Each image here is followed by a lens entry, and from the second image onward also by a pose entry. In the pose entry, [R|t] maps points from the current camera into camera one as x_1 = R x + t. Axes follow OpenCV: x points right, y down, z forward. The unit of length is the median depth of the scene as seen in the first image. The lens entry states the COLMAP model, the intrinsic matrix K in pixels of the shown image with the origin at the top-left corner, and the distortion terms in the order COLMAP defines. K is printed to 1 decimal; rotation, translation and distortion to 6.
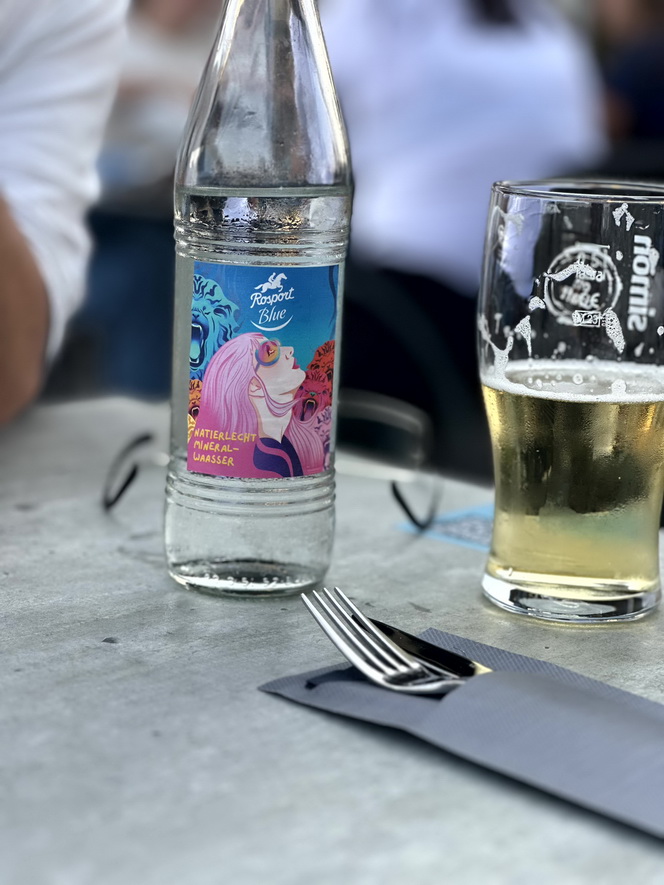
lens RADIAL K [[1987.7, 0, 328.5], [0, 1987.7, 445.7], [0, 0, 1]] dist [0.157895, 0.000000]
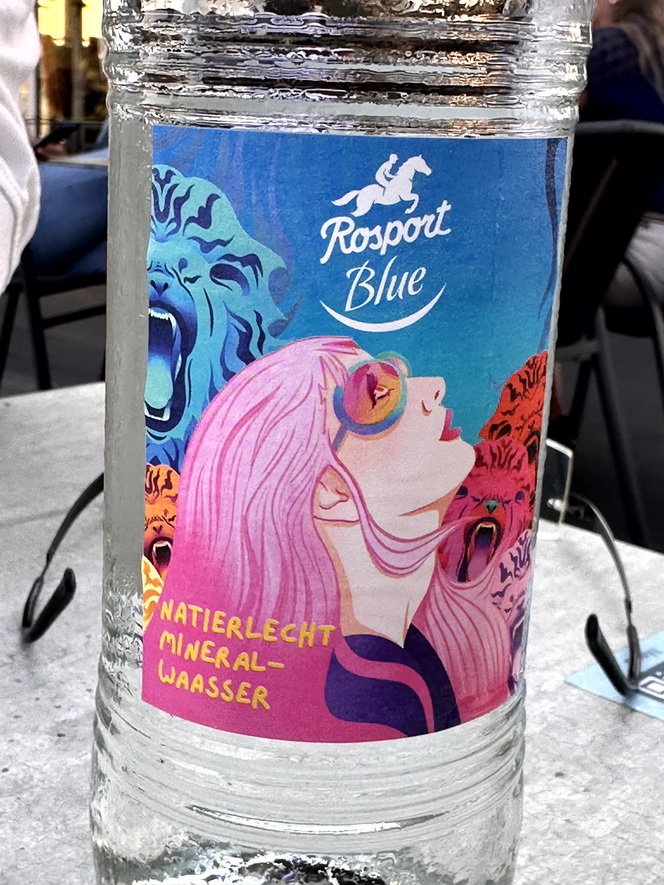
lens RADIAL K [[1603.6, 0, 336.2], [0, 1603.6, 437.3], [0, 0, 1]] dist [0.113775, 0.000000]
pose [[0.999996, -0.001813, 0.002147, -0.036625], [0.001729, 0.999255, 0.038557, -0.049808], [-0.002215, -0.038554, 0.999254, 0.721106]]
